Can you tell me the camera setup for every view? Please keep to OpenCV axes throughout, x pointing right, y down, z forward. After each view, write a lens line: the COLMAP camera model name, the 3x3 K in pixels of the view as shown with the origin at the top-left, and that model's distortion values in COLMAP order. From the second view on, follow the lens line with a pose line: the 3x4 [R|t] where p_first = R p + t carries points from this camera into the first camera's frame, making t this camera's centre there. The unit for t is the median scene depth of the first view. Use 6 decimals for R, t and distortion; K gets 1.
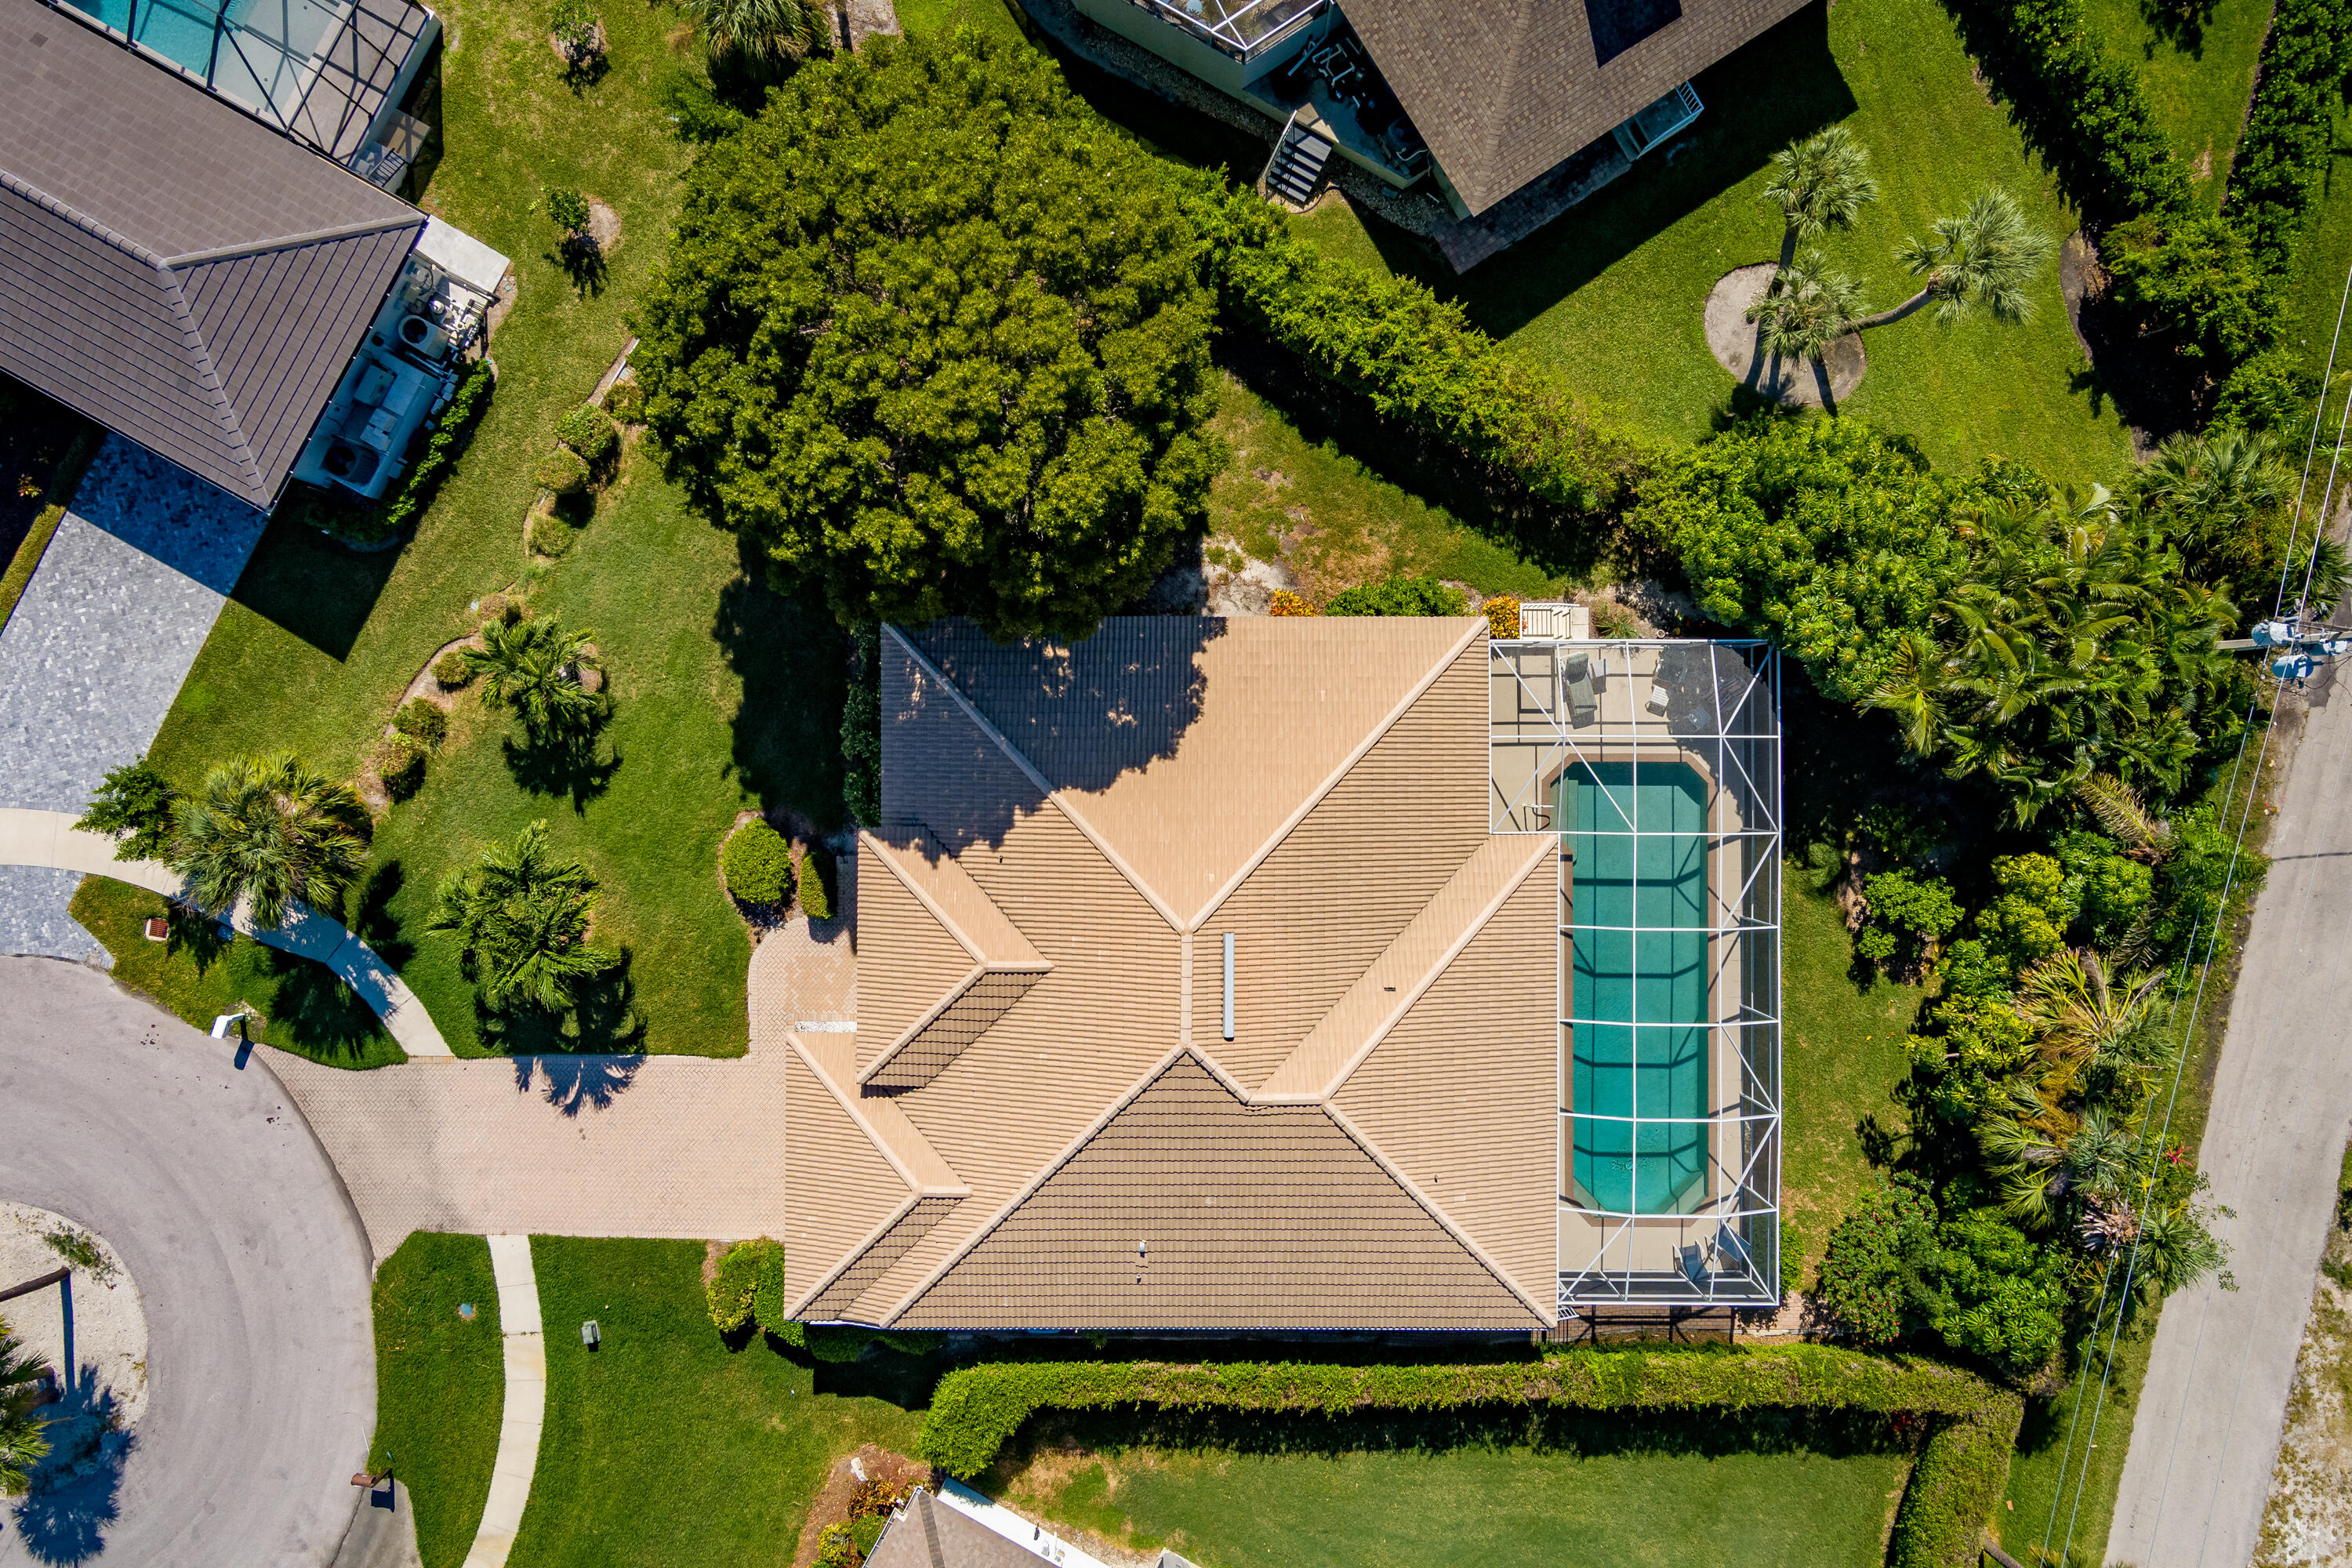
lens RADIAL K [[1873.2, 0, 1176.0], [0, 1873.2, 784.0], [0, 0, 1]] dist [0.047371, -0.077648]
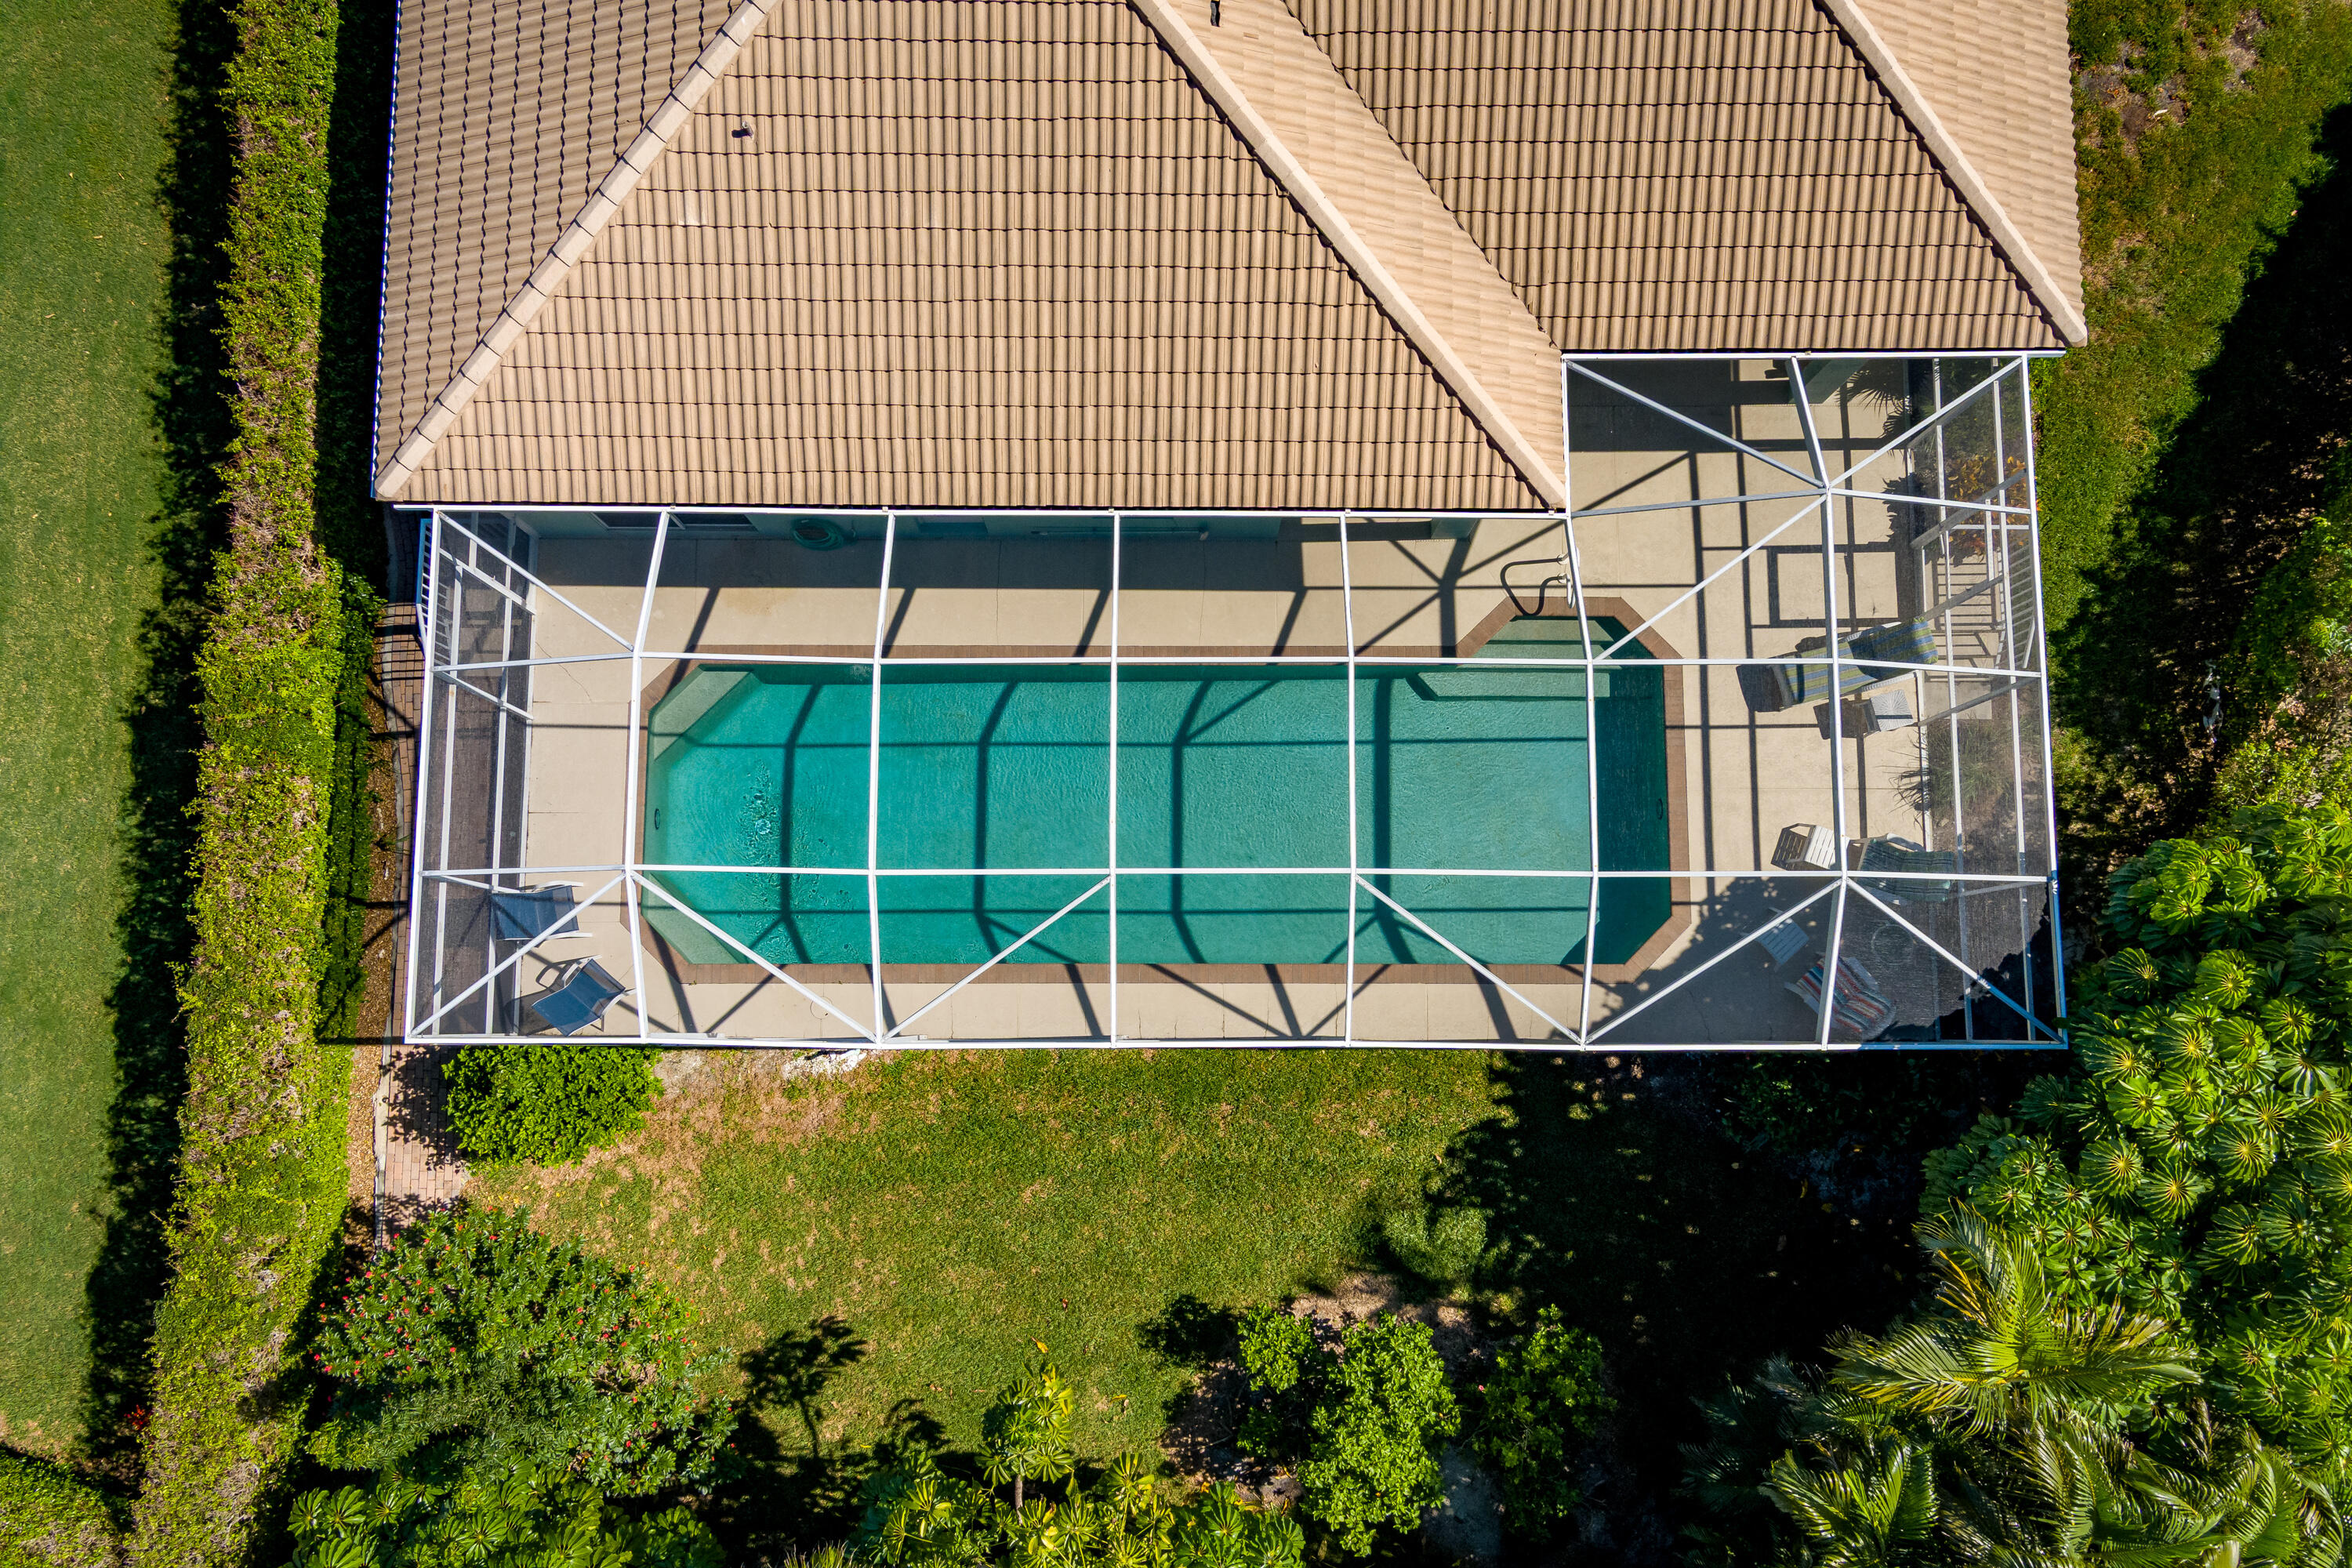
lens RADIAL K [[1841.4, 0, 1170.8], [0, 1841.4, 780.5], [0, 0, 1]] dist [0.023506, -0.014639]
pose [[-0.001905, 0.992592, -0.121482, 0.291294], [-0.999975, -0.002717, -0.006523, 0.108575], [-0.006805, 0.121466, 0.992572, 0.562959]]
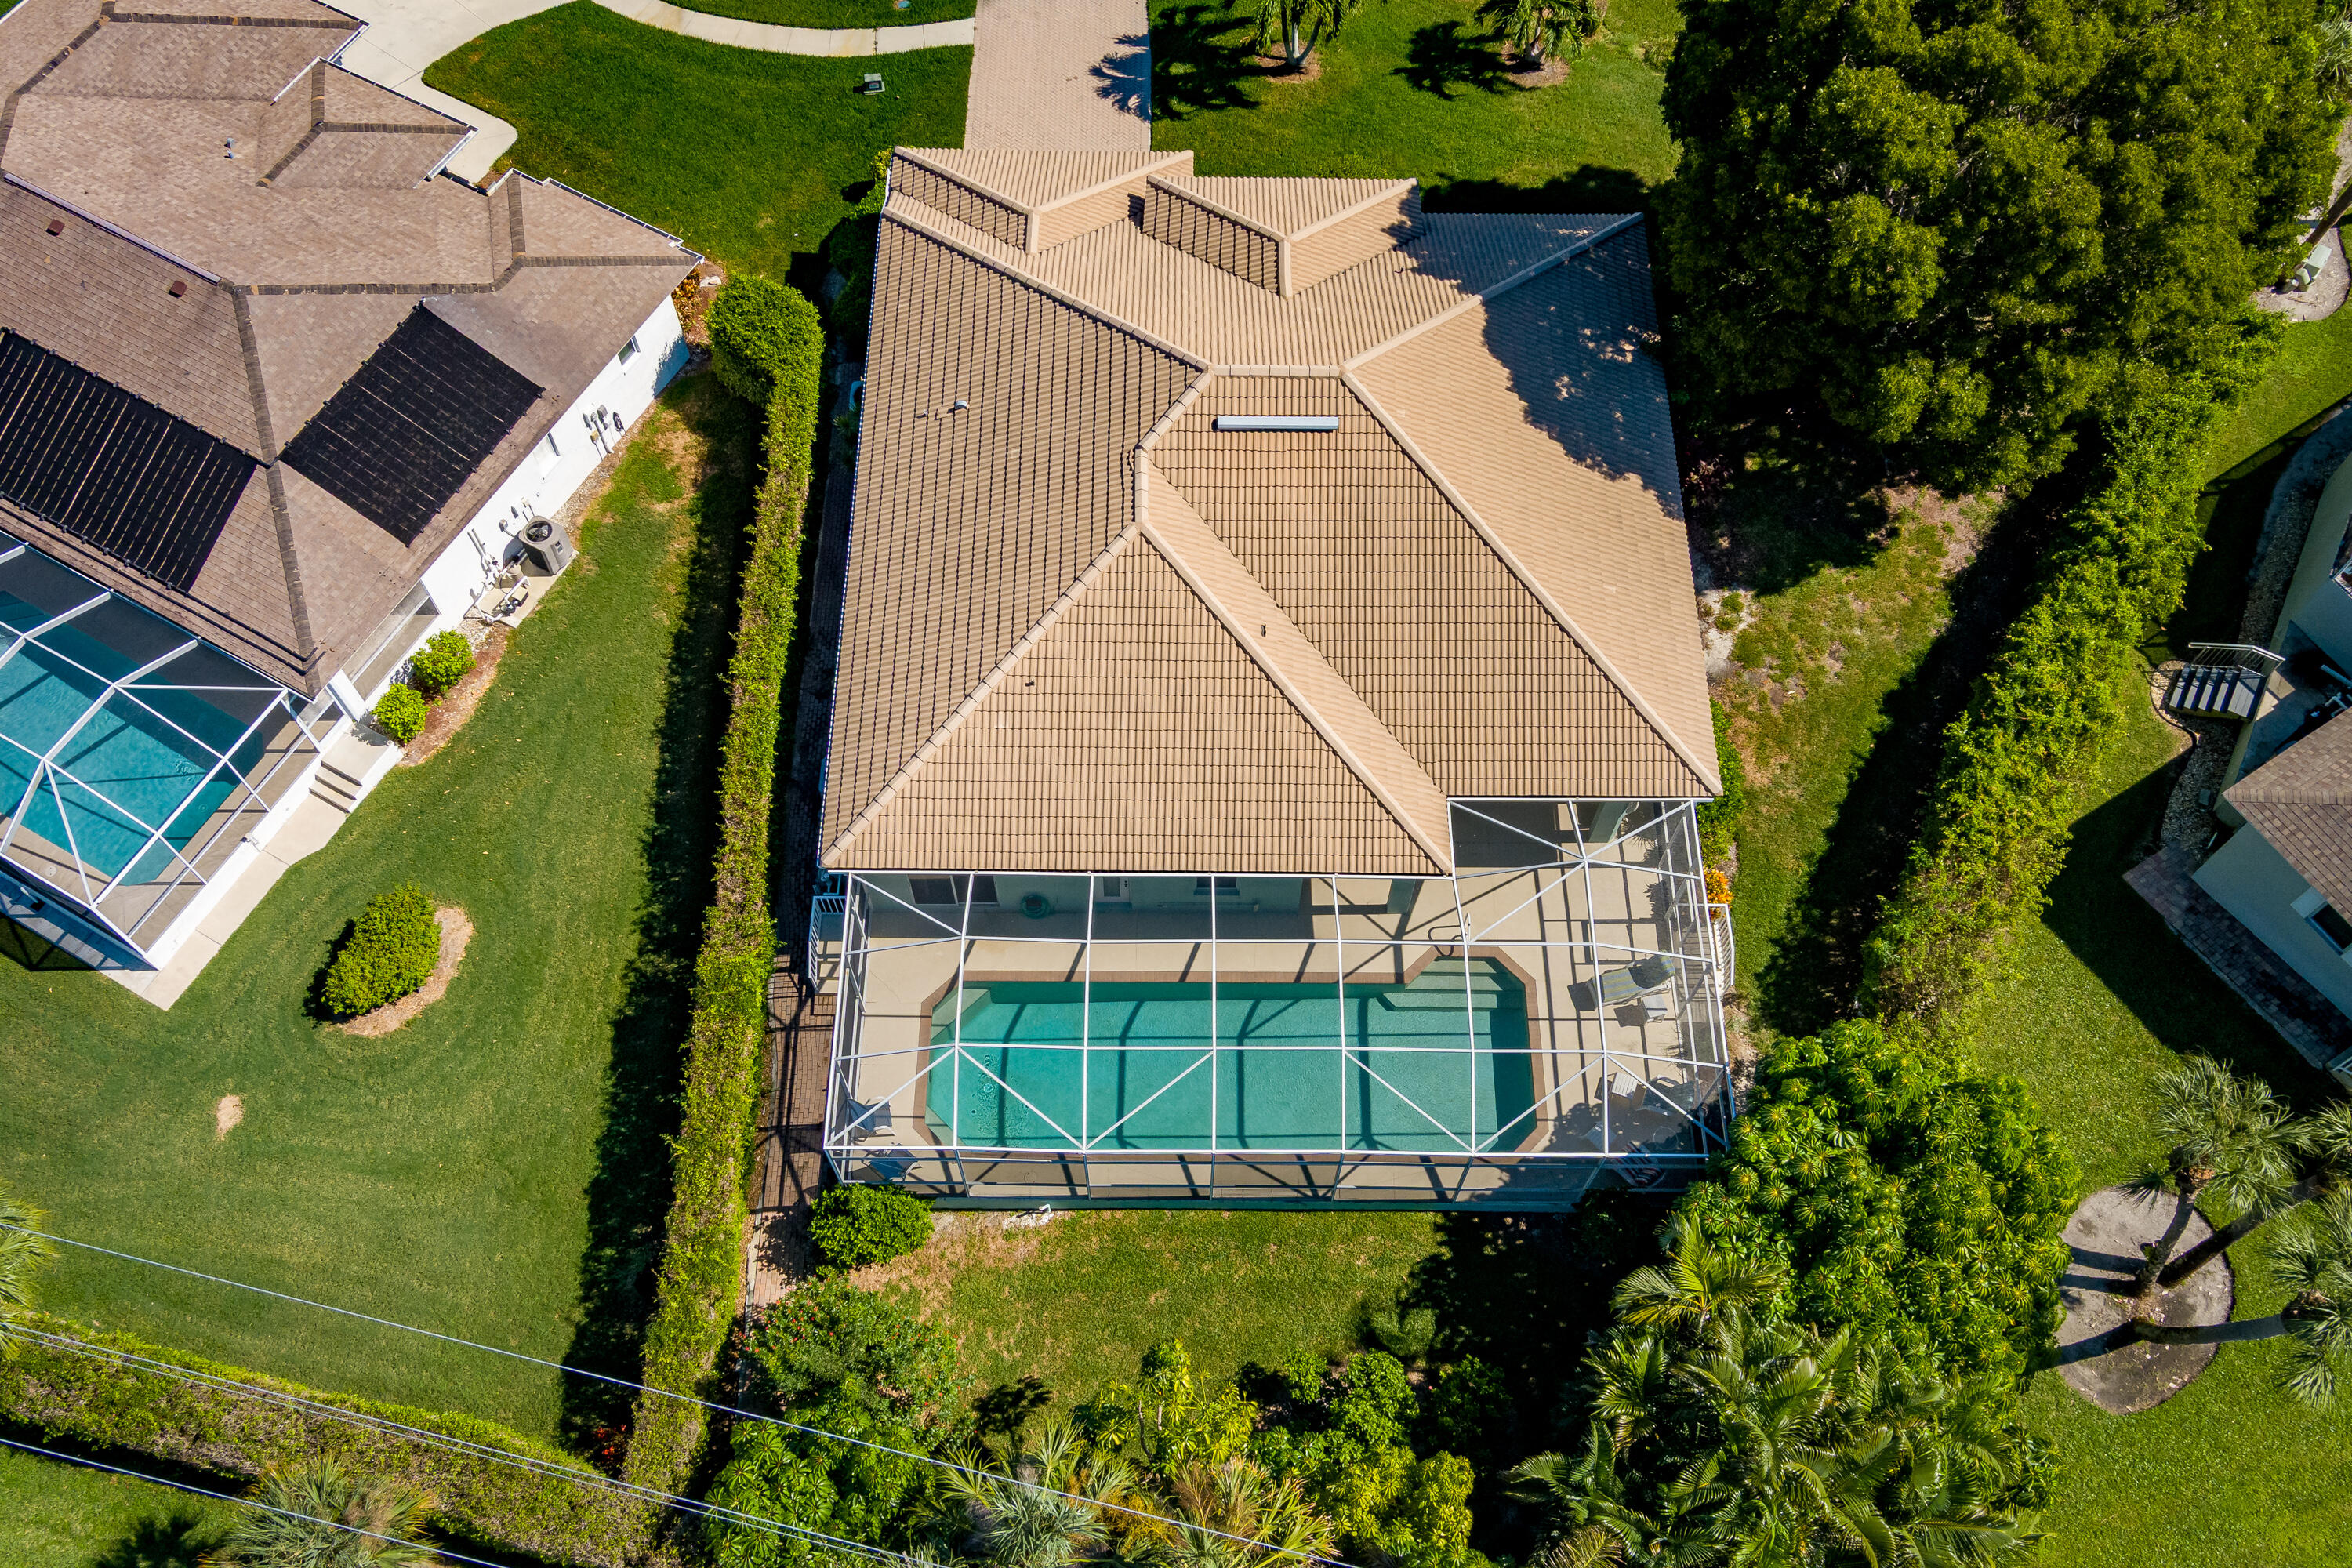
lens RADIAL K [[1980.8, 0, 1165.0], [0, 1980.8, 735.2], [0, 0, 1]] dist [0.033688, -0.040013]
pose [[-0.007242, 0.882027, -0.471143, 0.503428], [-0.999958, -0.009022, -0.001521, 0.137560], [-0.005593, 0.471112, 0.882056, 0.232943]]
